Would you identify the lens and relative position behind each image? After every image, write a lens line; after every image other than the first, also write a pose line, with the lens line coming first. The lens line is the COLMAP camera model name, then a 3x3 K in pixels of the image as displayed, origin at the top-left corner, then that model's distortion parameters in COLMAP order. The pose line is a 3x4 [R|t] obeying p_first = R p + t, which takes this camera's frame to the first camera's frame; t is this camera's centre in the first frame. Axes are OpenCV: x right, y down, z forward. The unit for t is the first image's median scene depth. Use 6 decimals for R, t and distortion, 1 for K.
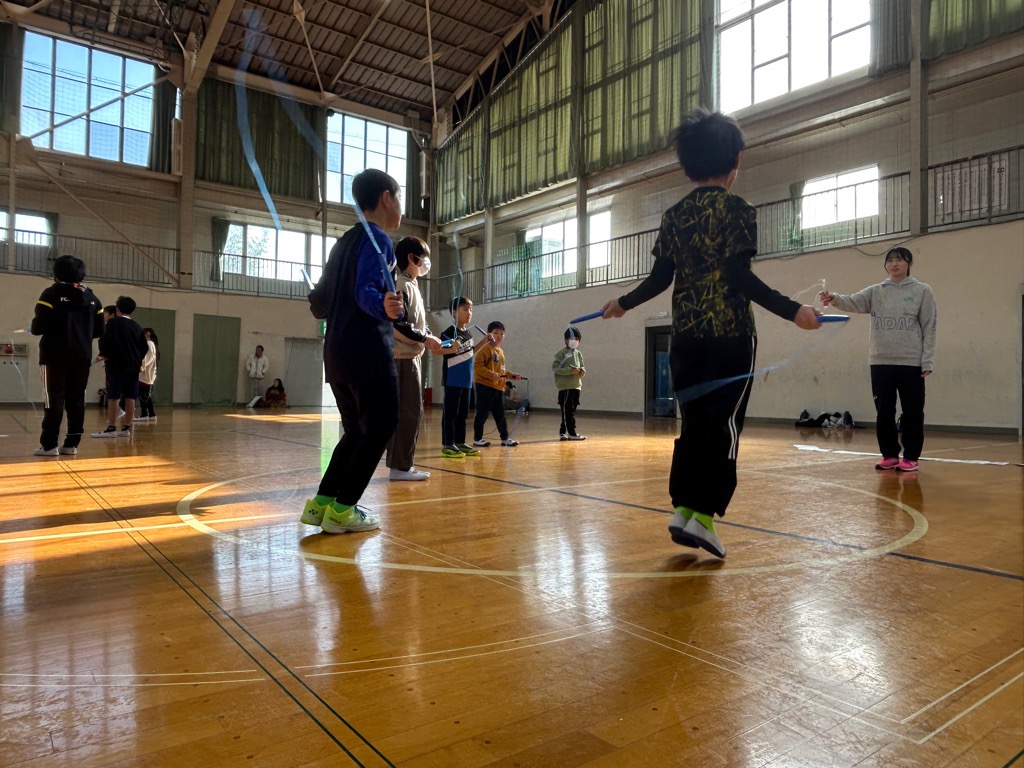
lens RADIAL K [[695.5, 0, 512.0], [0, 695.5, 384.0], [0, 0, 1]] dist [-0.004569, 0.001860]
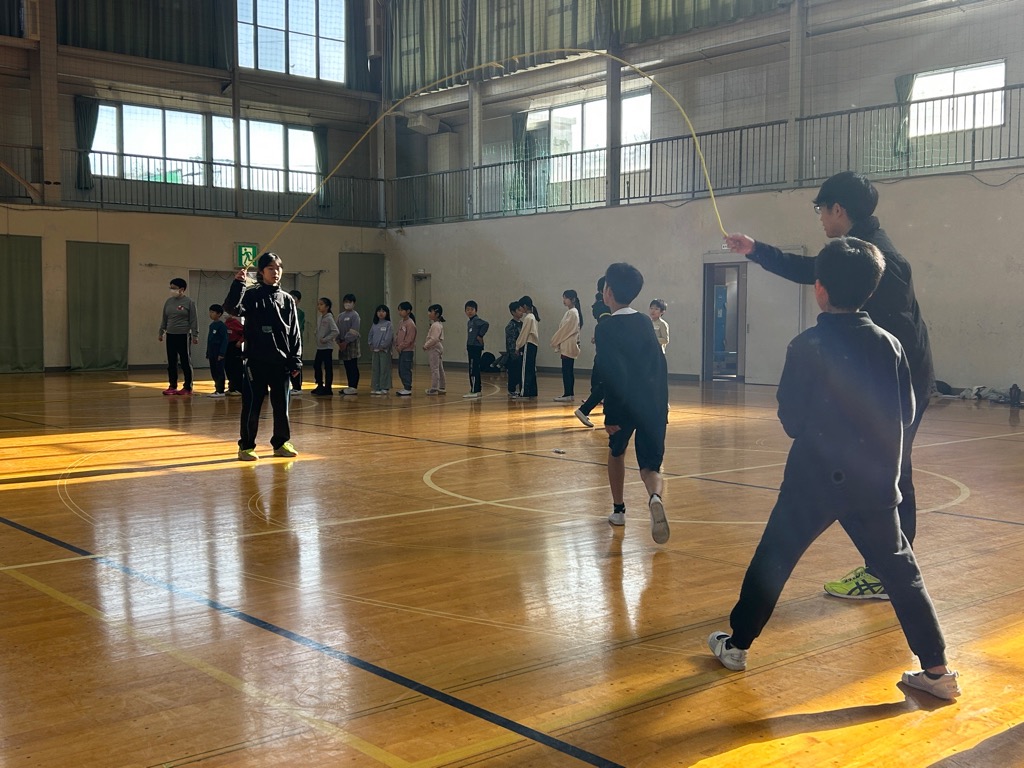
lens RADIAL K [[1153.3, 0, 512.0], [0, 1153.3, 384.0], [0, 0, 1]] dist [0.053846, -0.028769]
pose [[0.998141, -0.013740, 0.059378, -0.073362], [0.009643, 0.997589, 0.068729, -0.030365], [-0.060179, -0.068029, 0.995867, -0.196545]]
